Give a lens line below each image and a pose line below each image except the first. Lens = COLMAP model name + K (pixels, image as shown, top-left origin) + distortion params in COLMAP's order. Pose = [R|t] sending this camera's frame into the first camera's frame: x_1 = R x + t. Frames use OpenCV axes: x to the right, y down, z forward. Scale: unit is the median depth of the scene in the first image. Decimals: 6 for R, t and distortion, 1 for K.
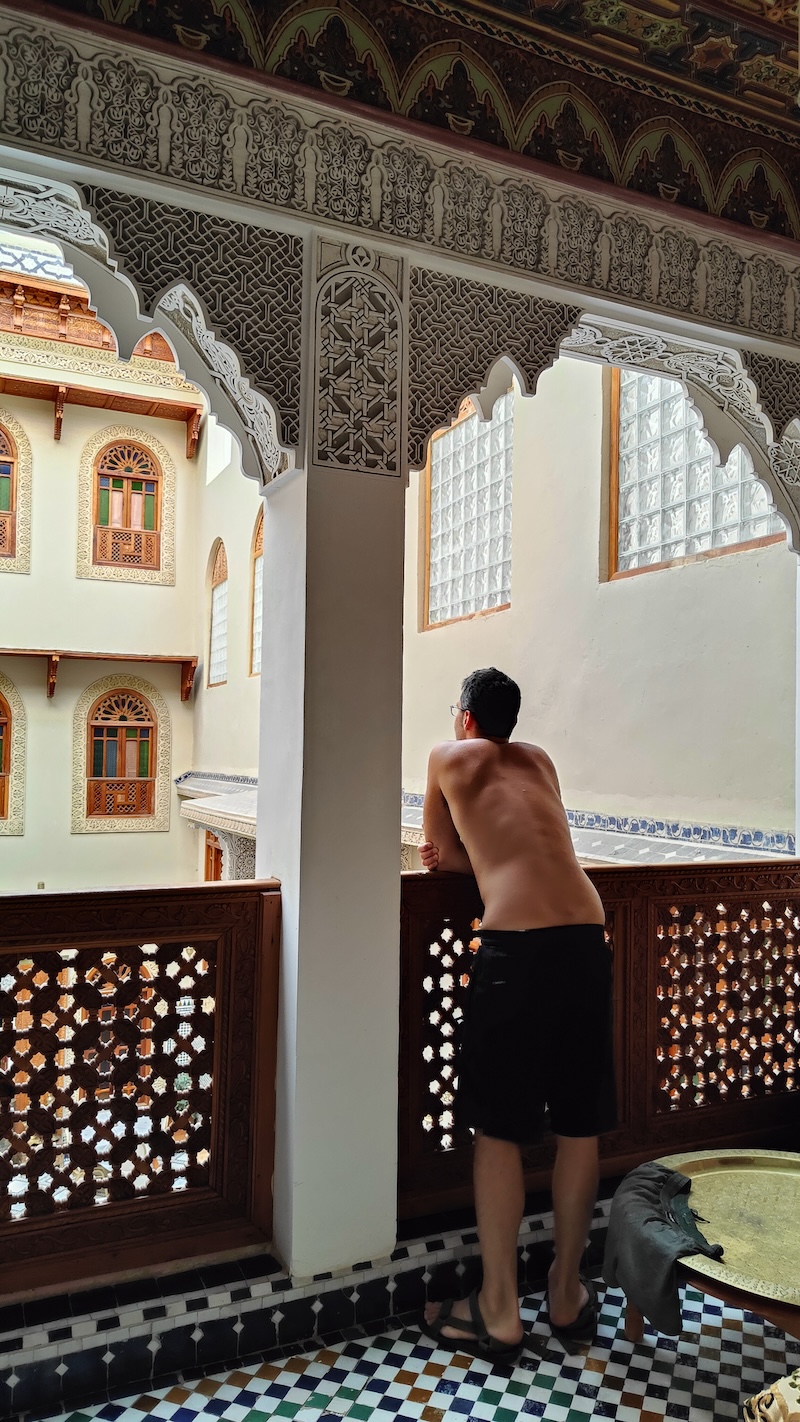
lens RADIAL K [[1013.0, 0, 404.0], [0, 1013.0, 719.7], [0, 0, 1]] dist [0.008053, 0.003874]
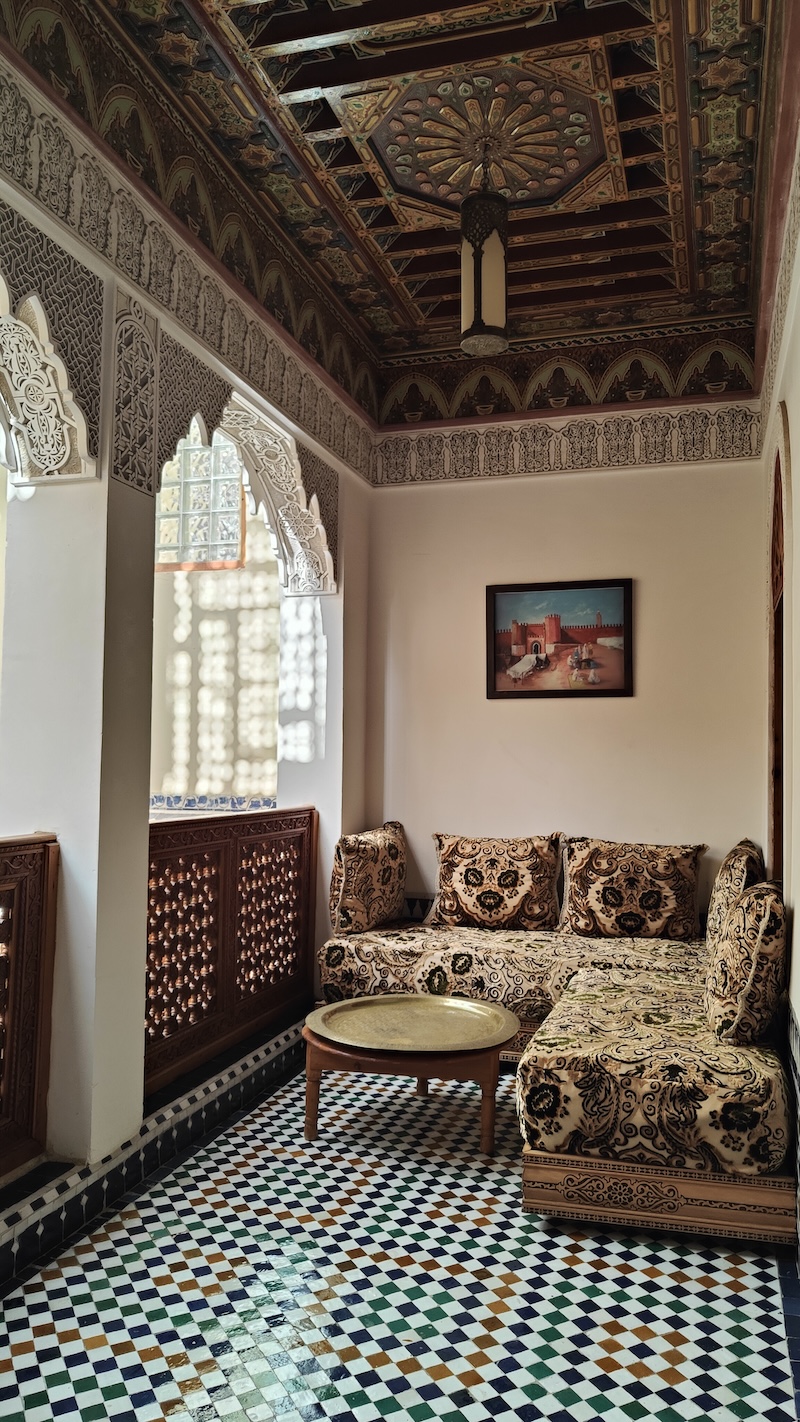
lens RADIAL K [[1013.0, 0, 404.0], [0, 1013.0, 719.7], [0, 0, 1]] dist [0.008053, 0.003874]
pose [[0.667550, 0.023845, 0.744183, -0.732986], [-0.027657, 0.999591, -0.007221, 0.030106], [-0.744051, -0.015761, 0.667937, -0.048233]]
